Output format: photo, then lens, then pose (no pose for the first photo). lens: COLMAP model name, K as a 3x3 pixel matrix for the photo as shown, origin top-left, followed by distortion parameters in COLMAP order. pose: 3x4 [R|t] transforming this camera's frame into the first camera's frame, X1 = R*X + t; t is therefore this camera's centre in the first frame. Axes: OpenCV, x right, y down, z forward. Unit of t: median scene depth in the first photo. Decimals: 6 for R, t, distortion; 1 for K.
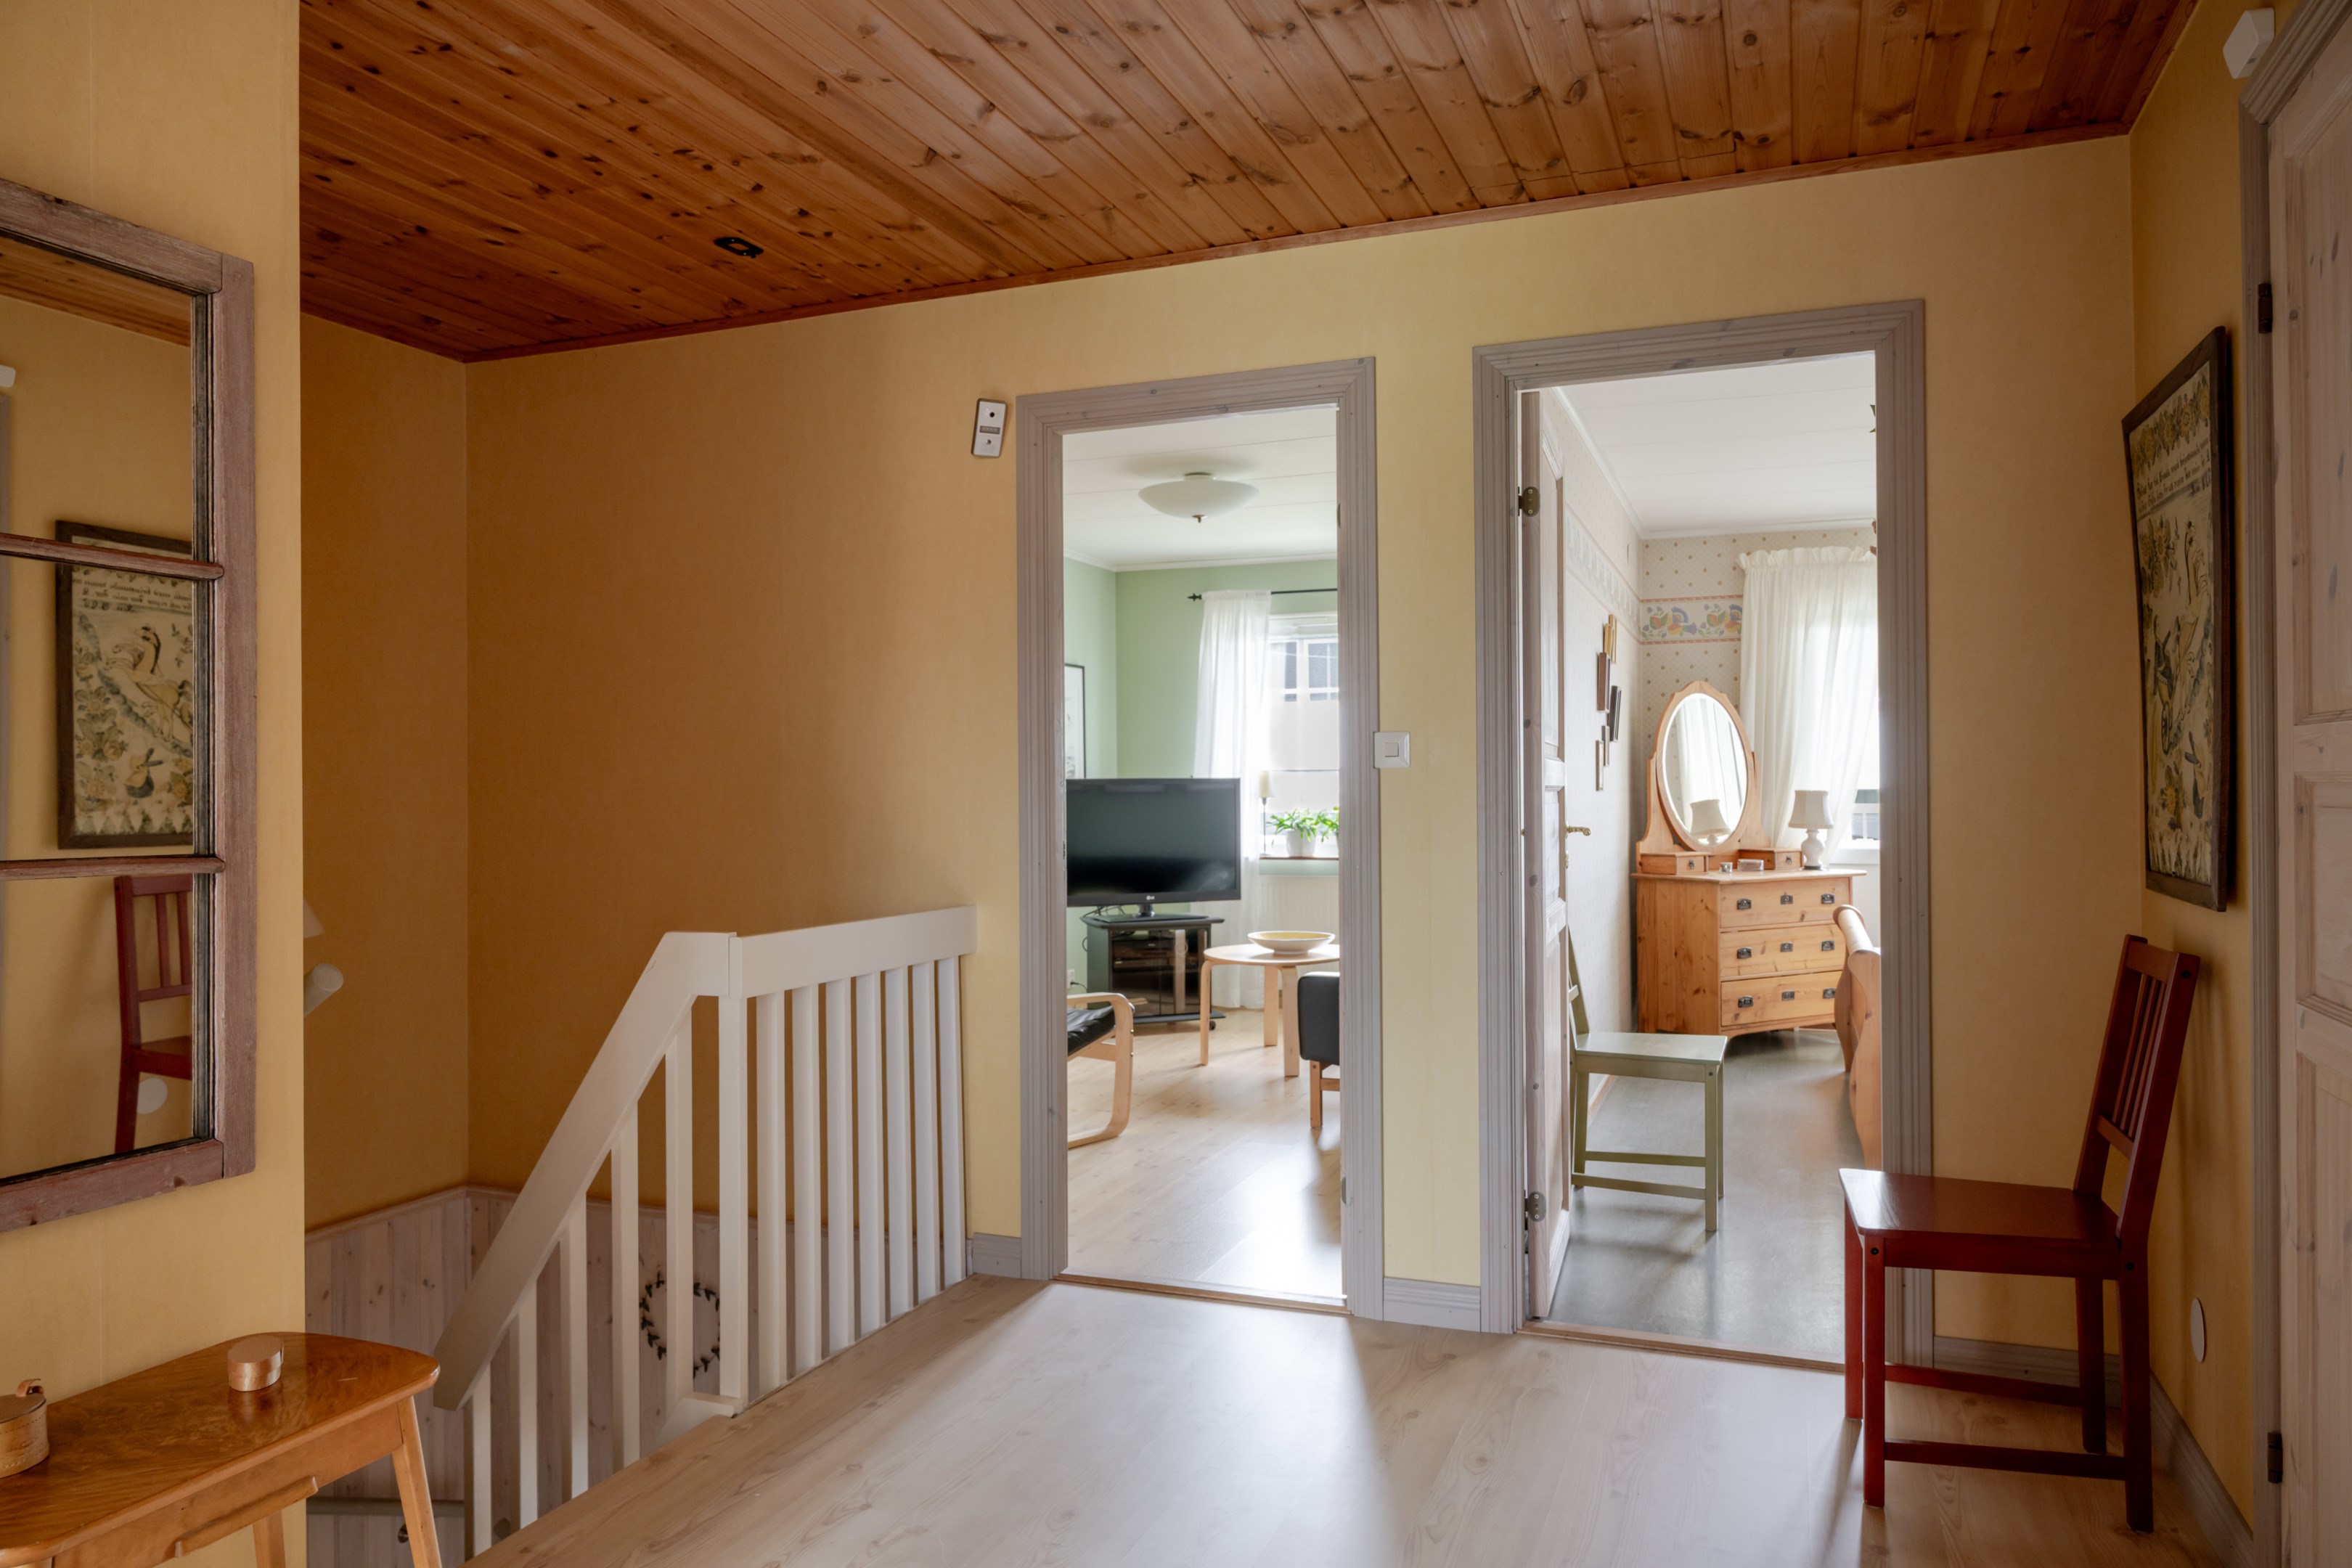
lens RADIAL K [[1619.4, 0, 1175.8], [0, 1619.4, 769.5], [0, 0, 1]] dist [-0.005290, 0.001143]
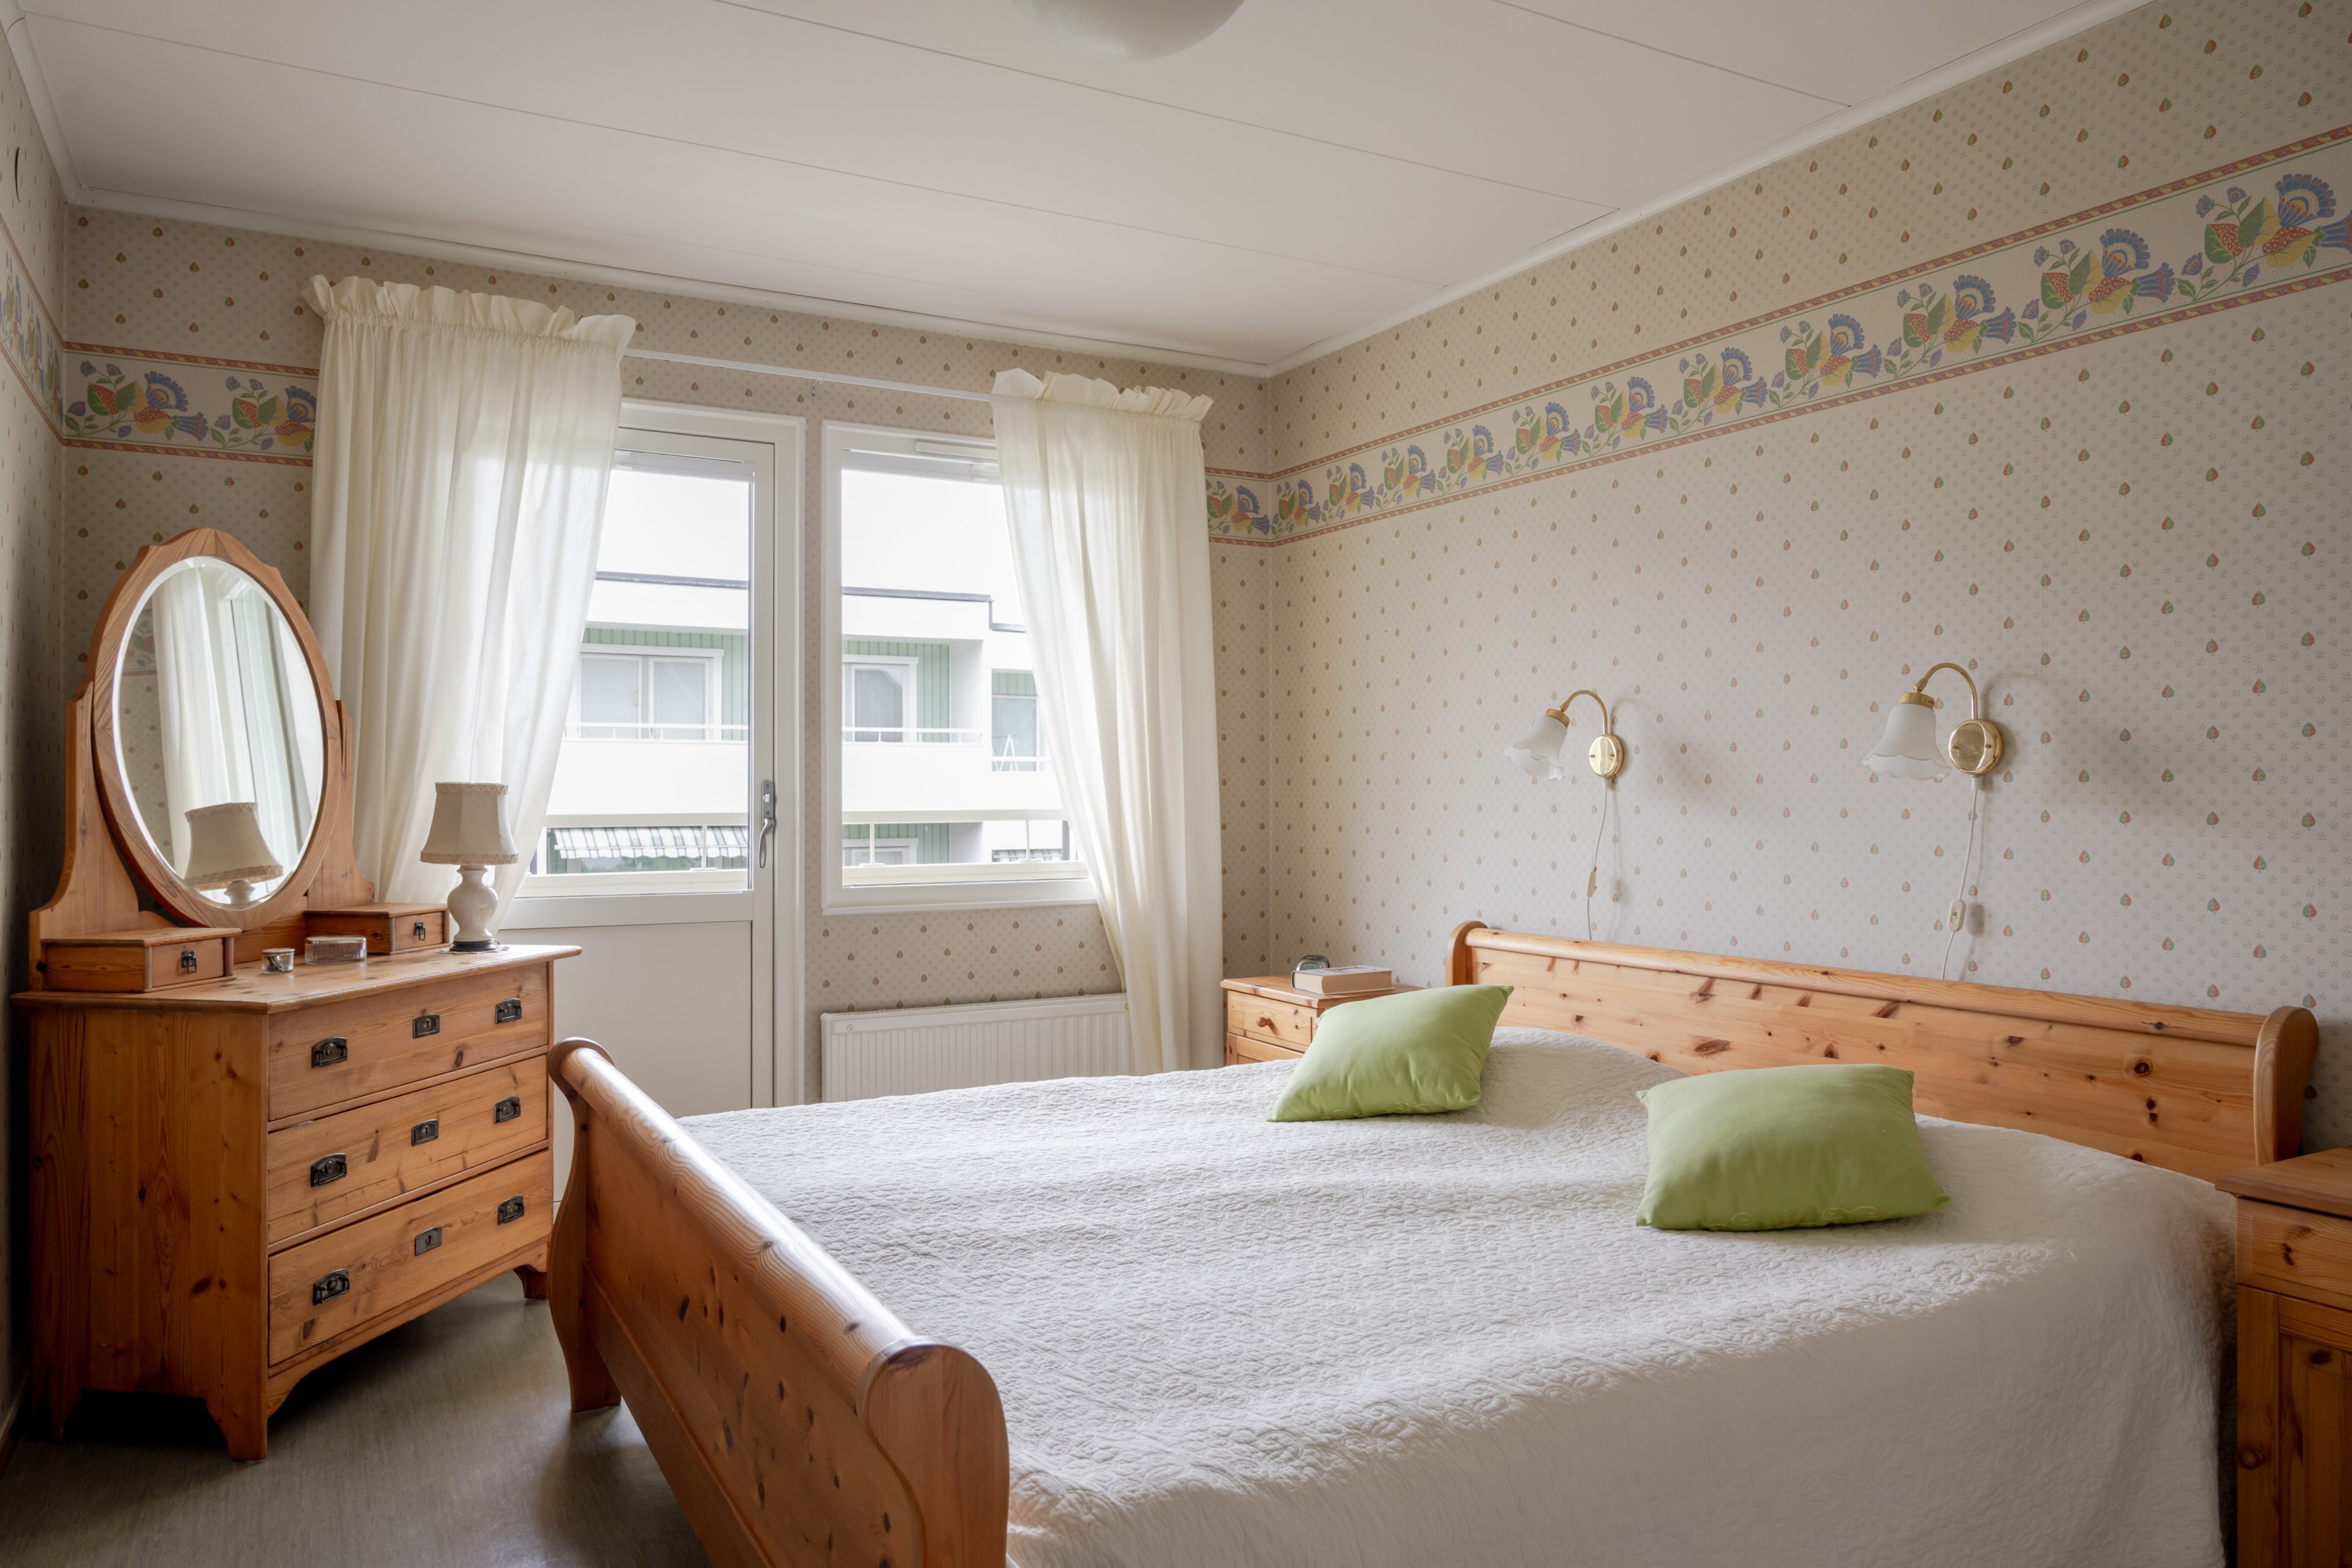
lens RADIAL K [[1559.4, 0, 1176.0], [0, 1559.4, 784.0], [0, 0, 1]] dist [-0.007420, -0.002957]
pose [[0.636586, 0.011487, 0.771120, 0.164917], [-0.011739, 0.999918, -0.005205, 0.012616], [-0.771117, -0.005739, 0.636668, 0.528138]]
